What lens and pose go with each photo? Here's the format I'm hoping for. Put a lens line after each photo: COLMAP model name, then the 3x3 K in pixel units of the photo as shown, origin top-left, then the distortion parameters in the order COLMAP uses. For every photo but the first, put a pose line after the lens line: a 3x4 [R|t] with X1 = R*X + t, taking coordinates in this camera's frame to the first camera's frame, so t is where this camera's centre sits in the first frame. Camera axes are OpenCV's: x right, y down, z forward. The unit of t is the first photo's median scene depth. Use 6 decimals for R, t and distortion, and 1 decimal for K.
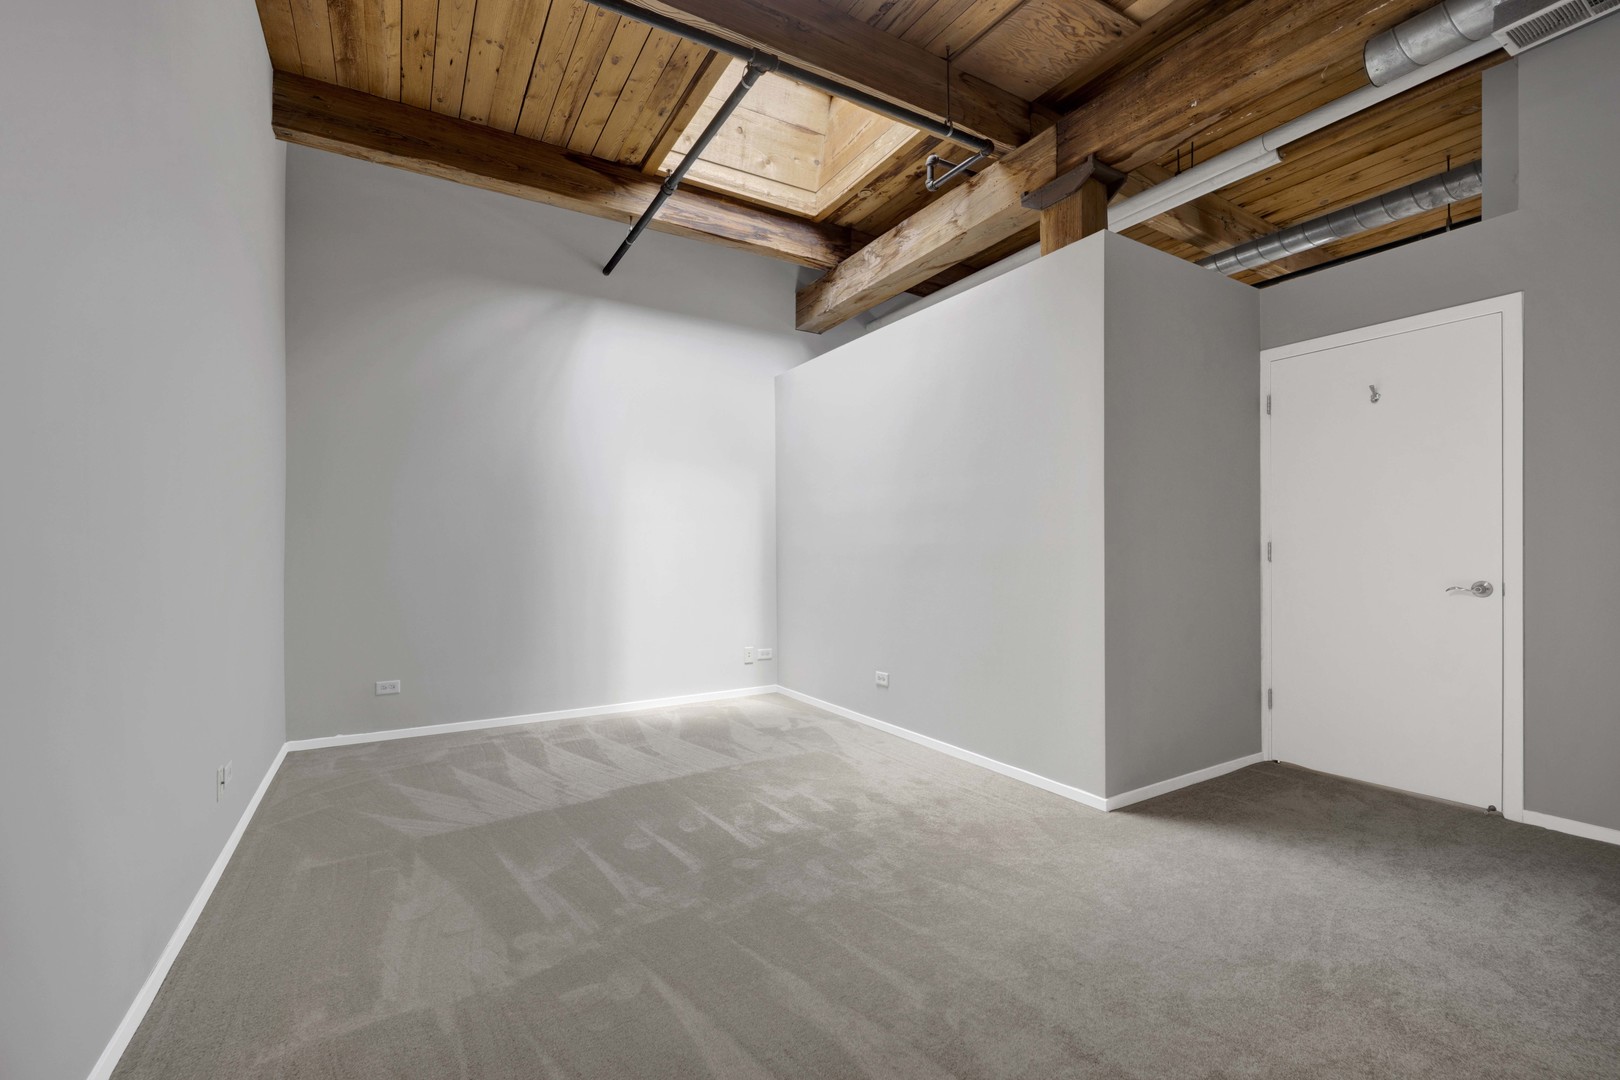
lens RADIAL K [[689.8, 0, 816.4], [0, 689.8, 551.5], [0, 0, 1]] dist [-0.019508, -0.001724]
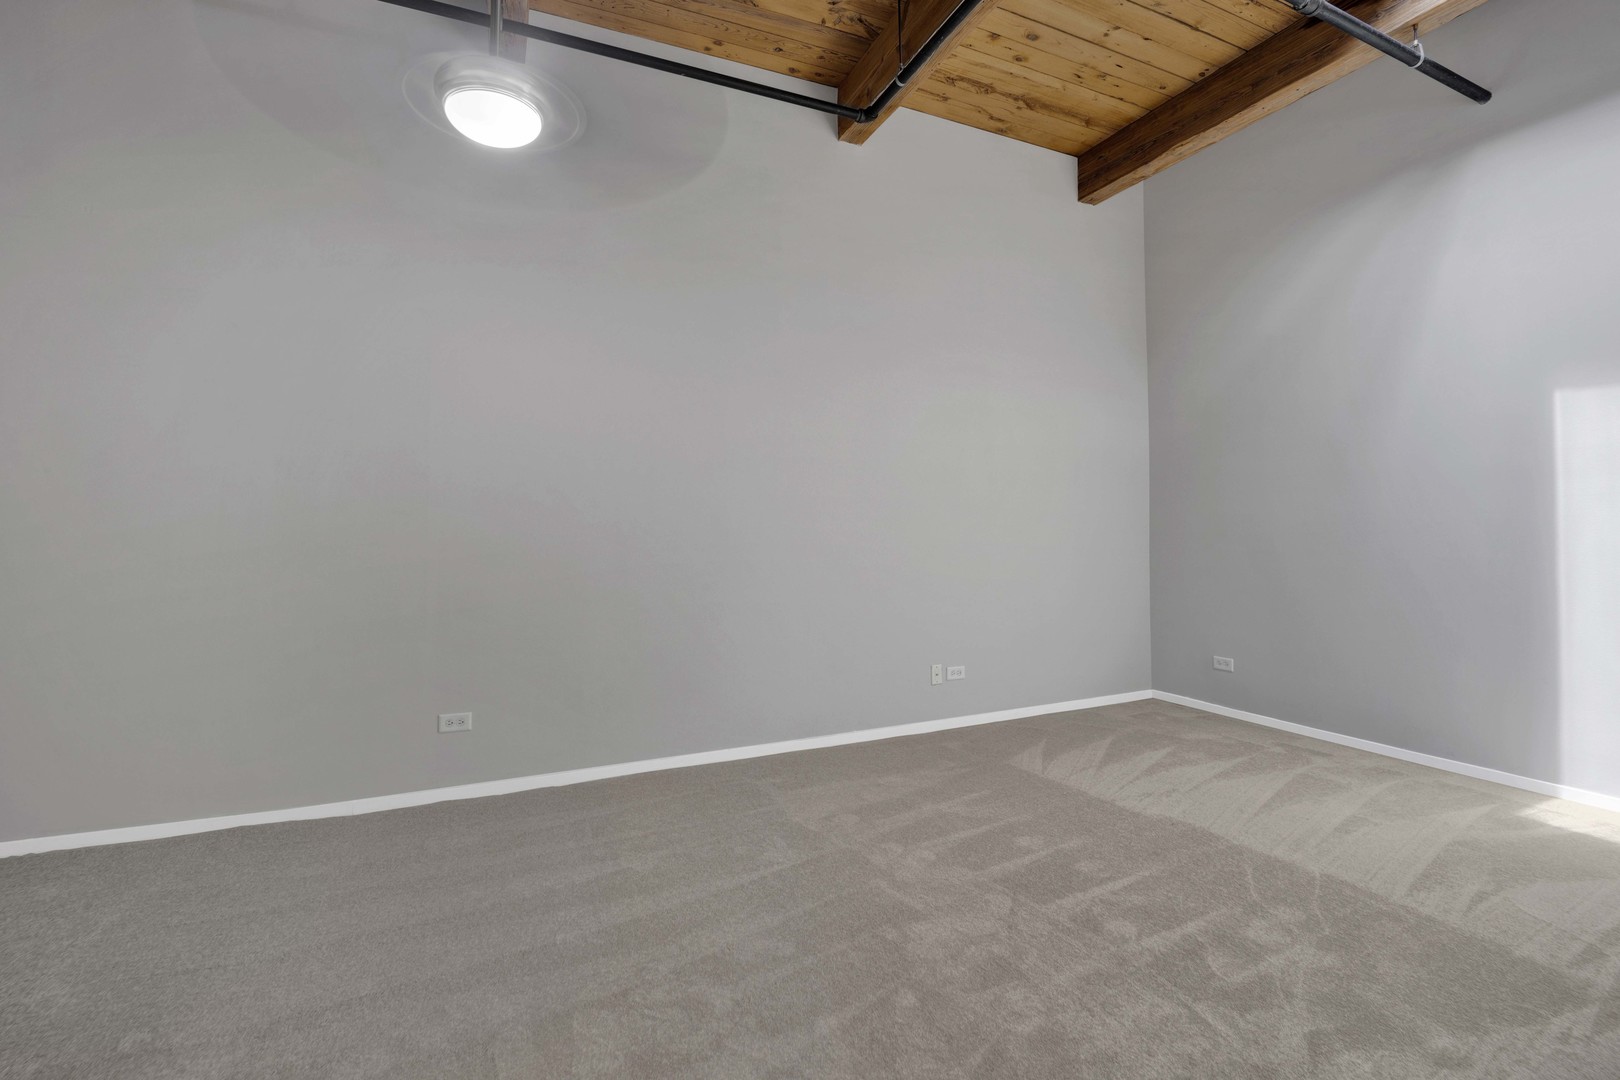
lens RADIAL K [[689.8, 0, 817.0], [0, 689.8, 524.4], [0, 0, 1]] dist [-0.019508, -0.001724]
pose [[-0.100331, -0.000918, -0.994954, 0.539798], [0.003615, 0.999993, -0.001287, -0.009870], [0.994948, -0.003726, -0.100327, 0.612016]]
